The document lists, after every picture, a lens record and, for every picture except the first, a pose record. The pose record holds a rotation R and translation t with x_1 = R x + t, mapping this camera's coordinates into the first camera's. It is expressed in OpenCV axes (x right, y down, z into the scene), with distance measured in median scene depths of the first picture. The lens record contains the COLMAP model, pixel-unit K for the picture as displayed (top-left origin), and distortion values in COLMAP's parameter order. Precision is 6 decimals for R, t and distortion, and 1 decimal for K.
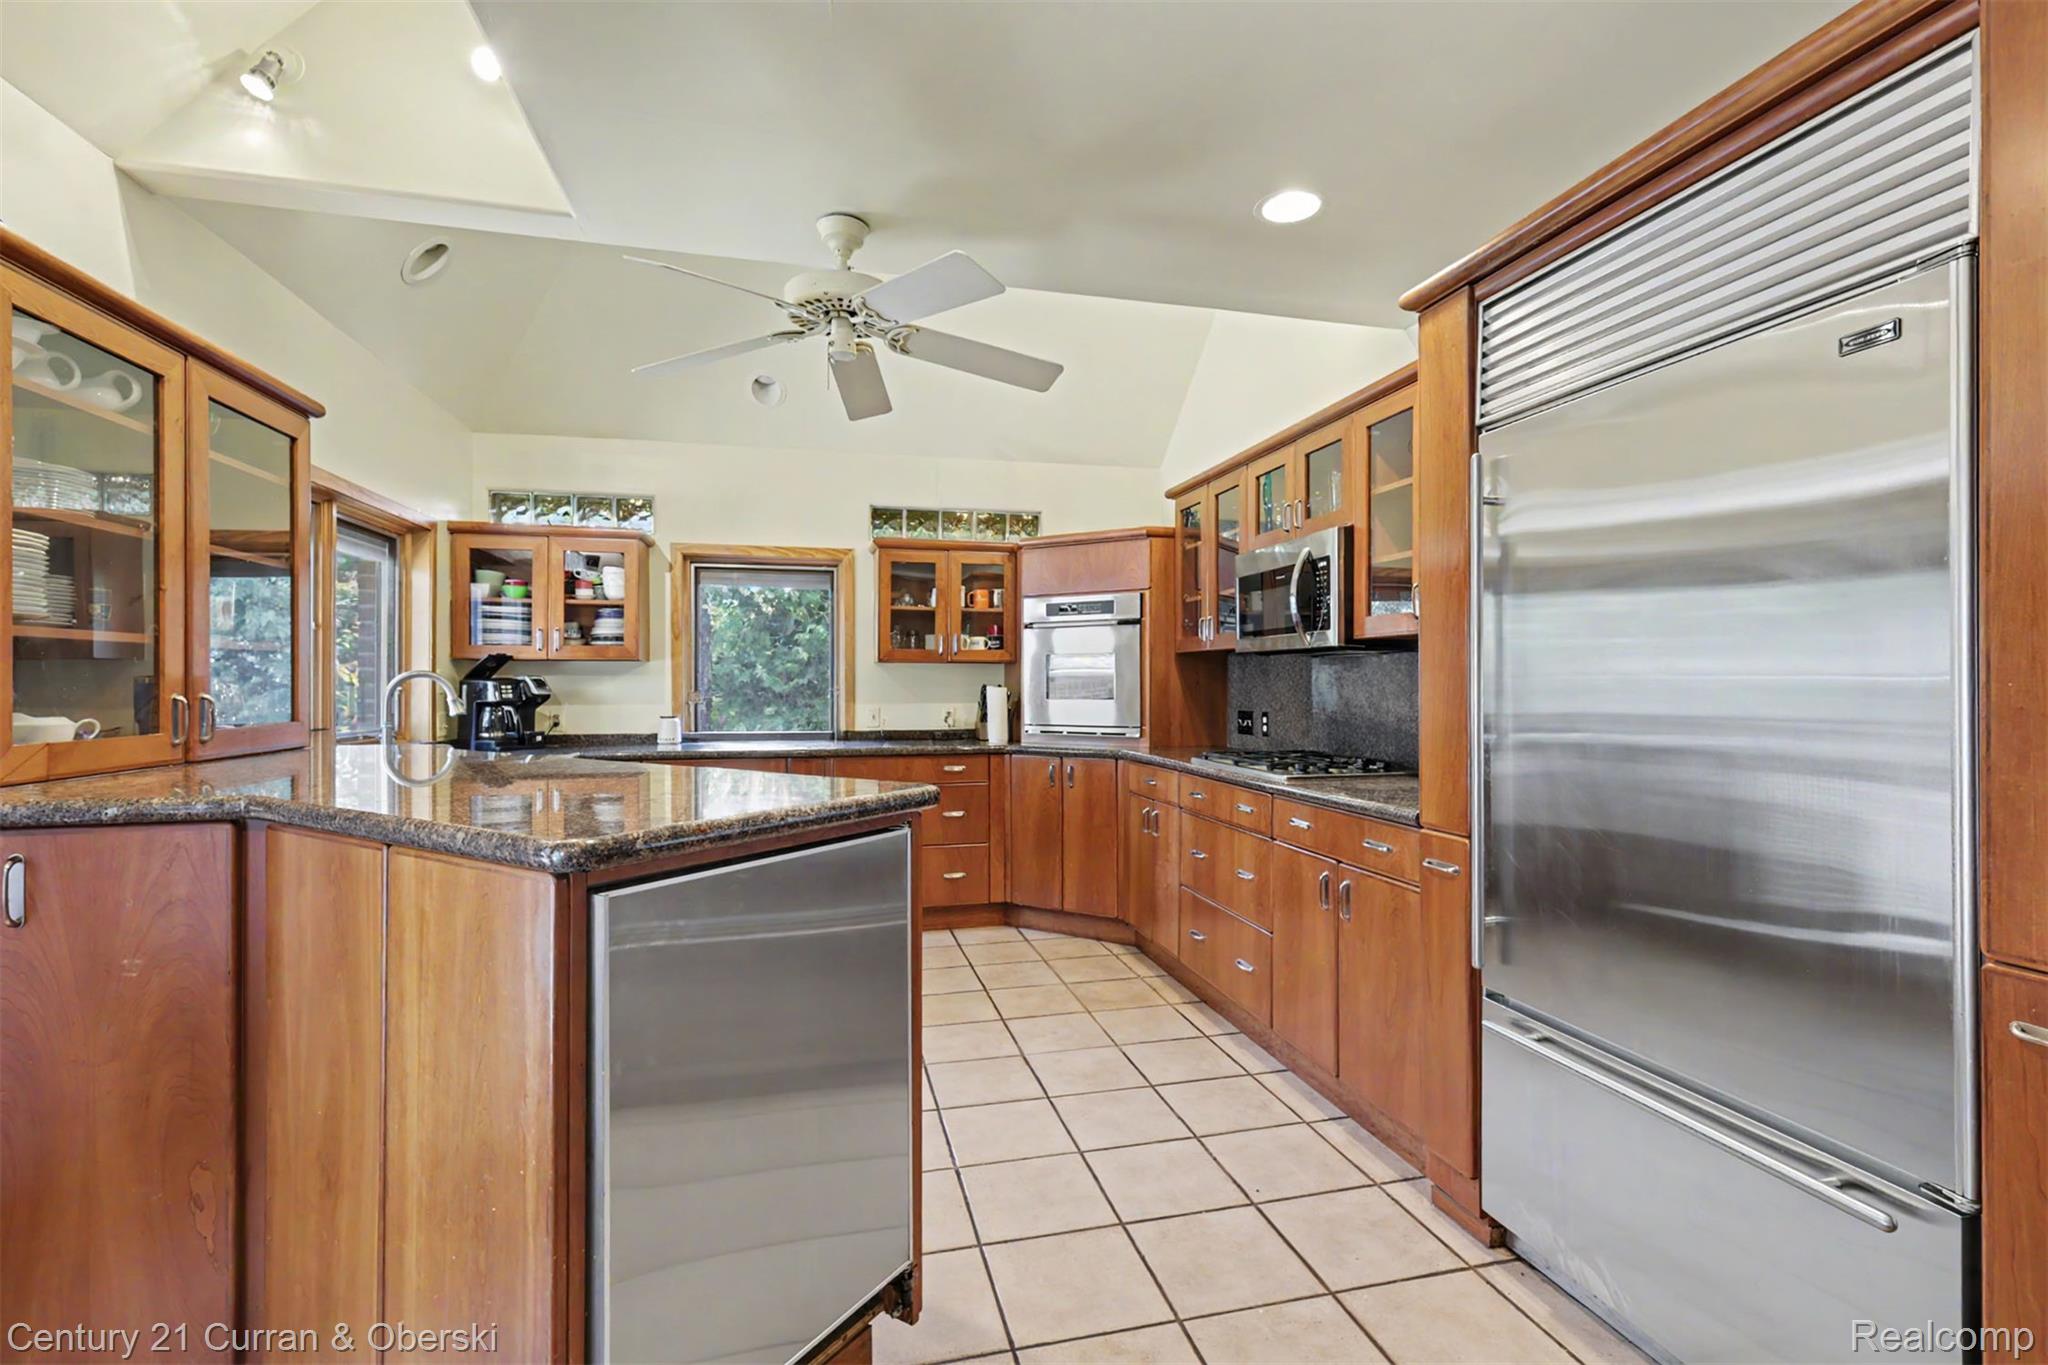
lens RADIAL K [[939.9, 0, 1048.0], [0, 939.9, 688.5], [0, 0, 1]] dist [0.001110, 0.001122]
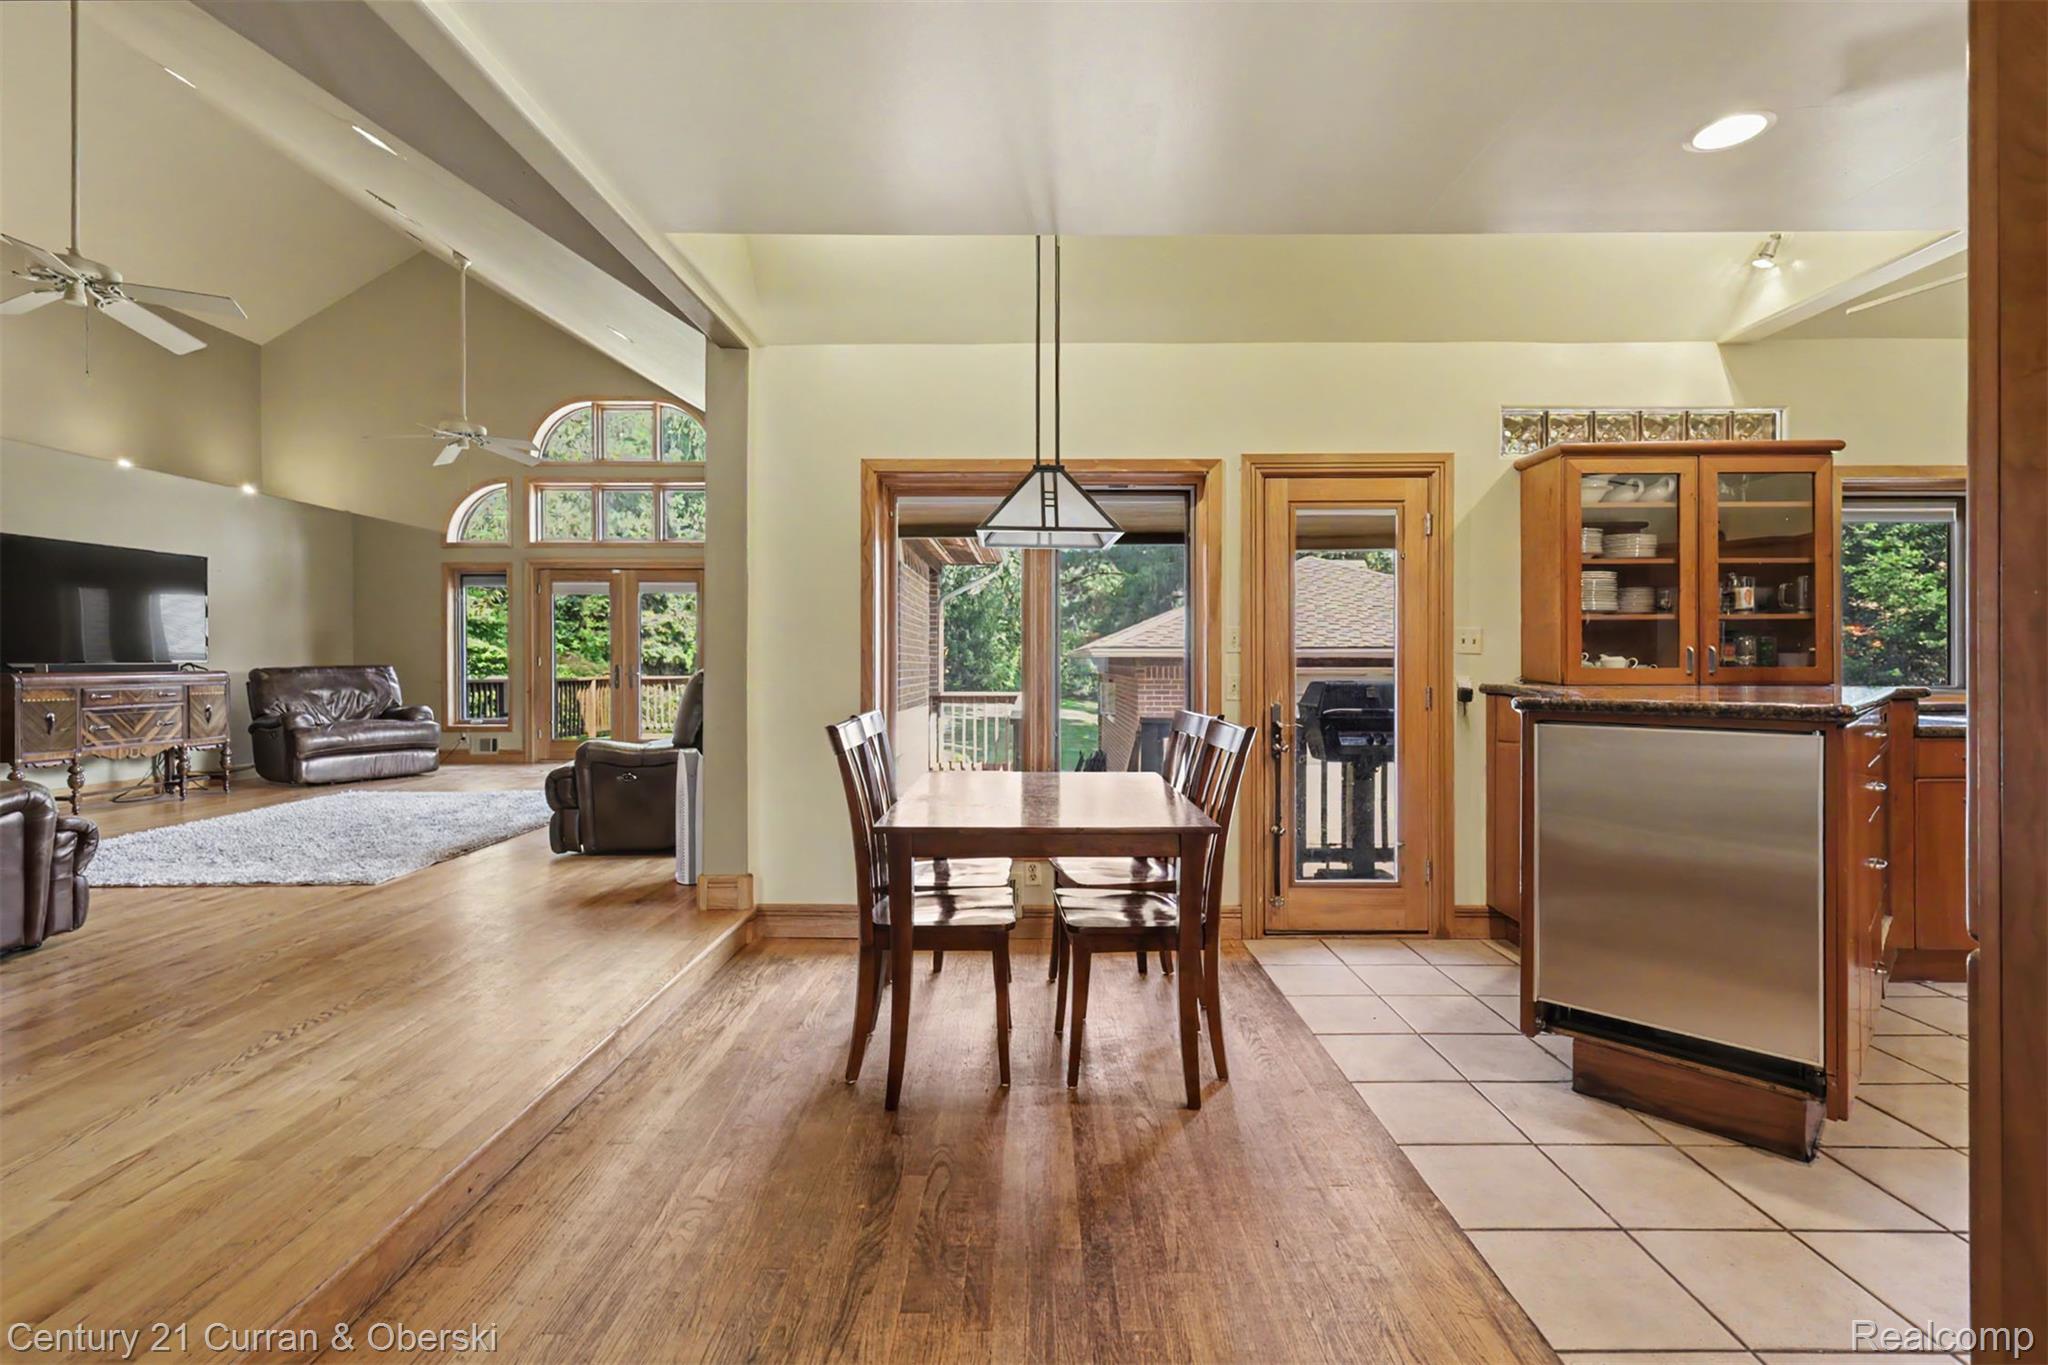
lens RADIAL K [[920.1, 0, 1025.5], [0, 920.1, 664.9], [0, 0, 1]] dist [-0.000743, -0.000164]
pose [[-0.249769, 0.002966, -0.968301, 0.479043], [-0.003952, 0.999984, 0.004082, 0.017157], [0.968297, 0.004846, -0.249753, 0.092551]]
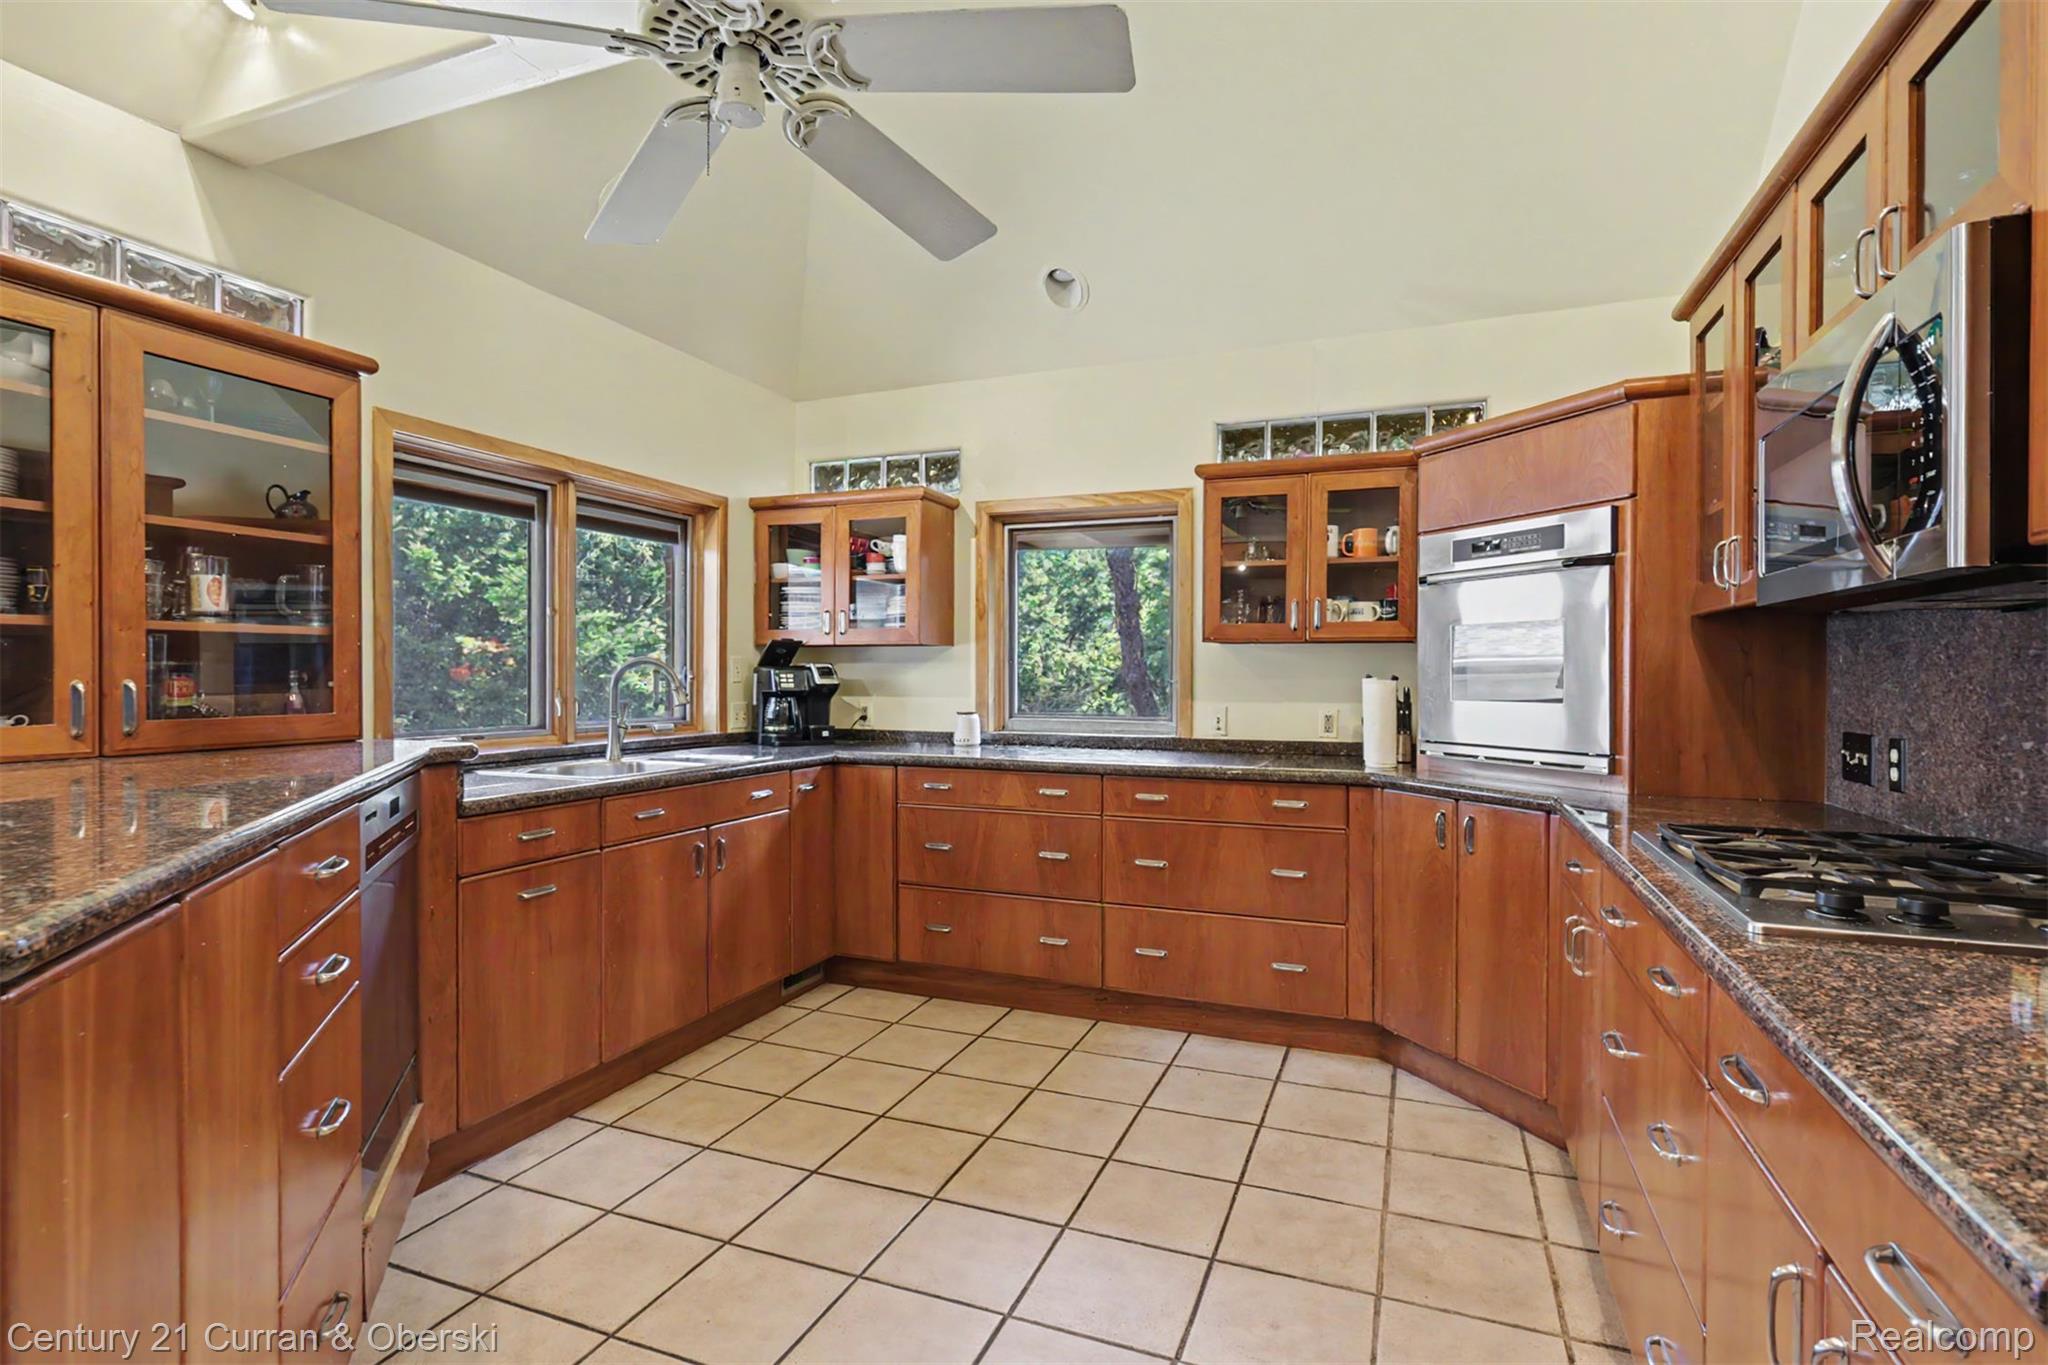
lens RADIAL K [[1008.6, 0, 1024.0], [0, 1008.6, 682.5], [0, 0, 1]] dist [0.000290, -0.000255]
pose [[0.806658, 0.008419, -0.590958, 0.166978], [-0.006783, 0.999965, 0.004987, -0.001390], [0.590979, -0.000015, 0.806687, 0.331088]]
